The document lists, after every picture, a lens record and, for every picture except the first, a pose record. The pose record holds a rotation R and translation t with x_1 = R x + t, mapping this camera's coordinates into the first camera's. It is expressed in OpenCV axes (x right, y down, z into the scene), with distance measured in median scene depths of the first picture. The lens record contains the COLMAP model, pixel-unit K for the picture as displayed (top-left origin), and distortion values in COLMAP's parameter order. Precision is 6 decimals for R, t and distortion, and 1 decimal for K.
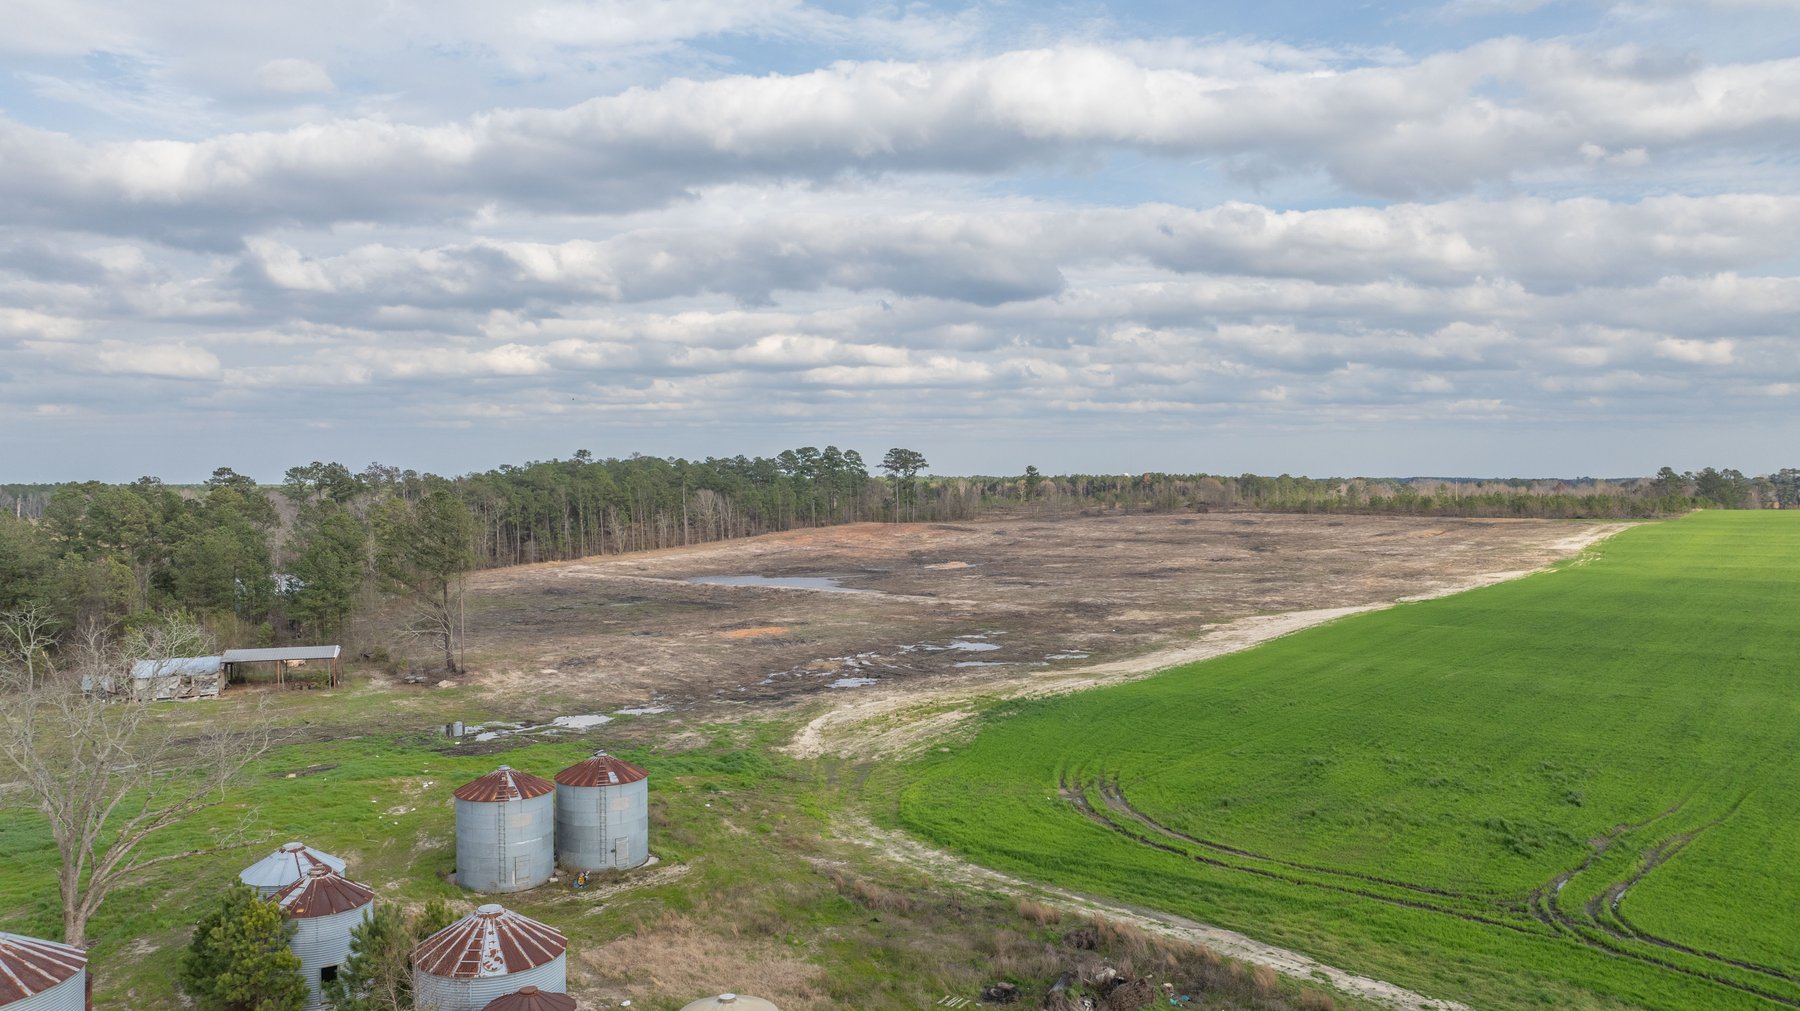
lens RADIAL K [[1319.2, 0, 900.0], [0, 1319.2, 505.5], [0, 0, 1]] dist [-0.041487, 0.045197]
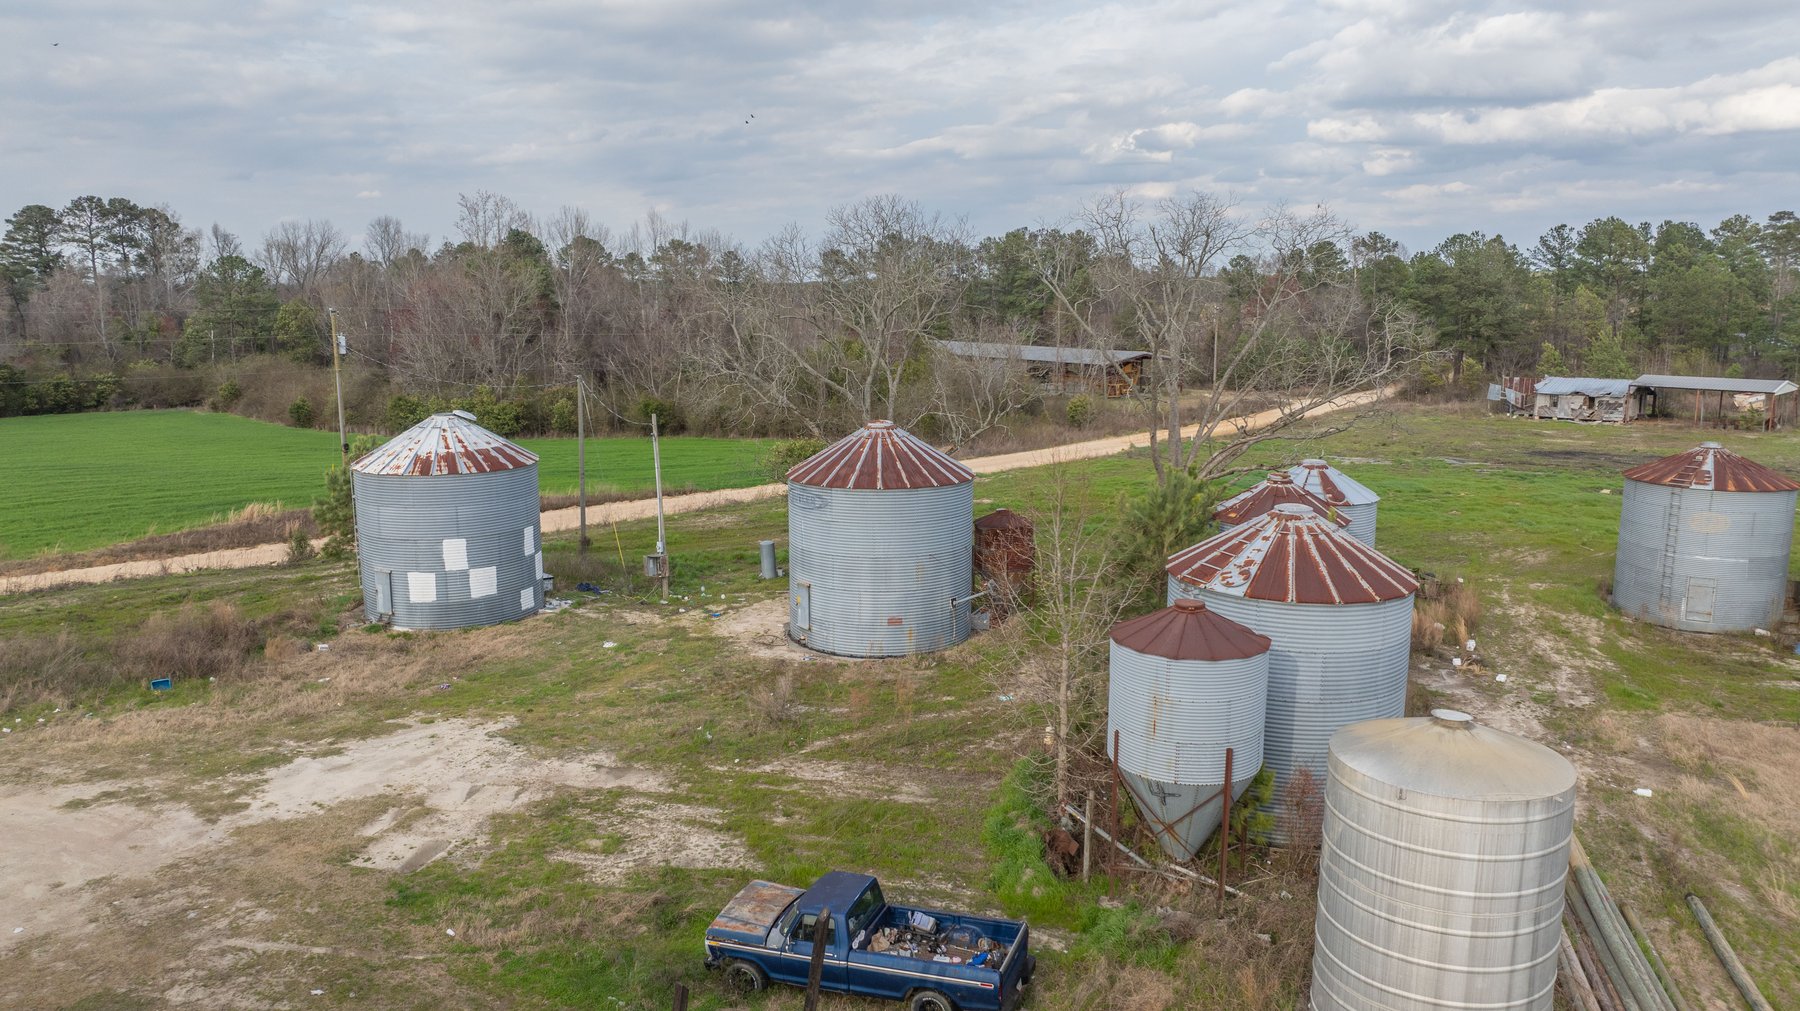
lens RADIAL K [[1319.2, 0, 900.0], [0, 1319.2, 505.5], [0, 0, 1]] dist [-0.041487, 0.045197]
pose [[0.435014, 0.162088, -0.885714, 0.050344], [-0.029717, 0.985713, 0.165792, 0.070347], [0.899933, -0.045801, 0.433616, 0.190596]]
